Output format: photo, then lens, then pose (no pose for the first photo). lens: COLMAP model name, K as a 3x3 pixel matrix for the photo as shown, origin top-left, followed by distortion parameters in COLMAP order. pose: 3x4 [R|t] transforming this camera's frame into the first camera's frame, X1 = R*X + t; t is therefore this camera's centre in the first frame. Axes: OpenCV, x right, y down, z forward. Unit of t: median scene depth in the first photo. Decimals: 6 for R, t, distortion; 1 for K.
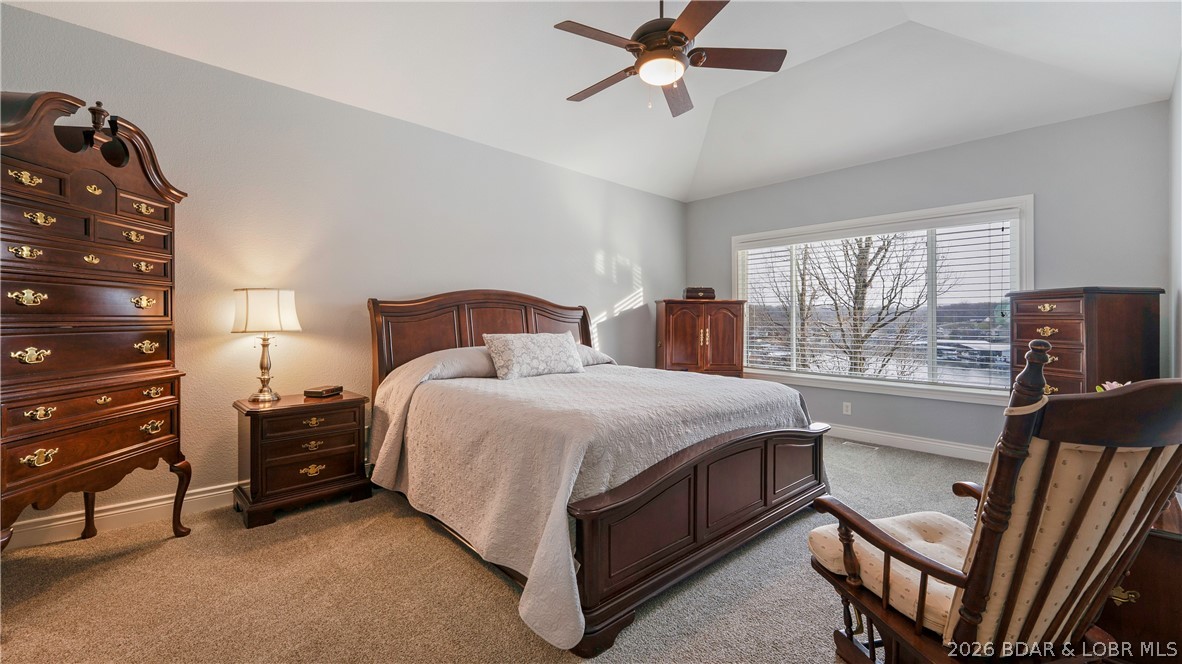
lens RADIAL K [[462.6, 0, 589.3], [0, 462.6, 323.6], [0, 0, 1]] dist [-0.000618, -0.000027]
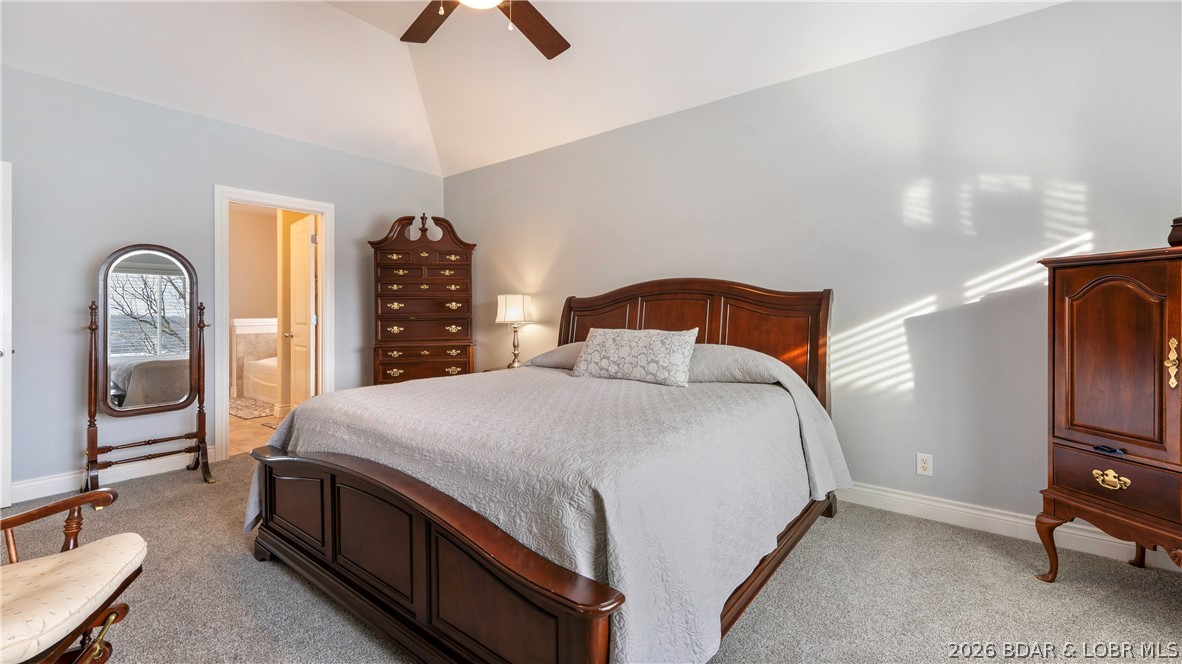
lens RADIAL K [[484.5, 0, 596.0], [0, 484.5, 324.2], [0, 0, 1]] dist [0.012174, -0.004163]
pose [[0.176888, 0.014879, -0.984118, 0.705203], [-0.004161, 0.999888, 0.014369, -0.000763], [0.984222, 0.001554, 0.176930, 0.754331]]
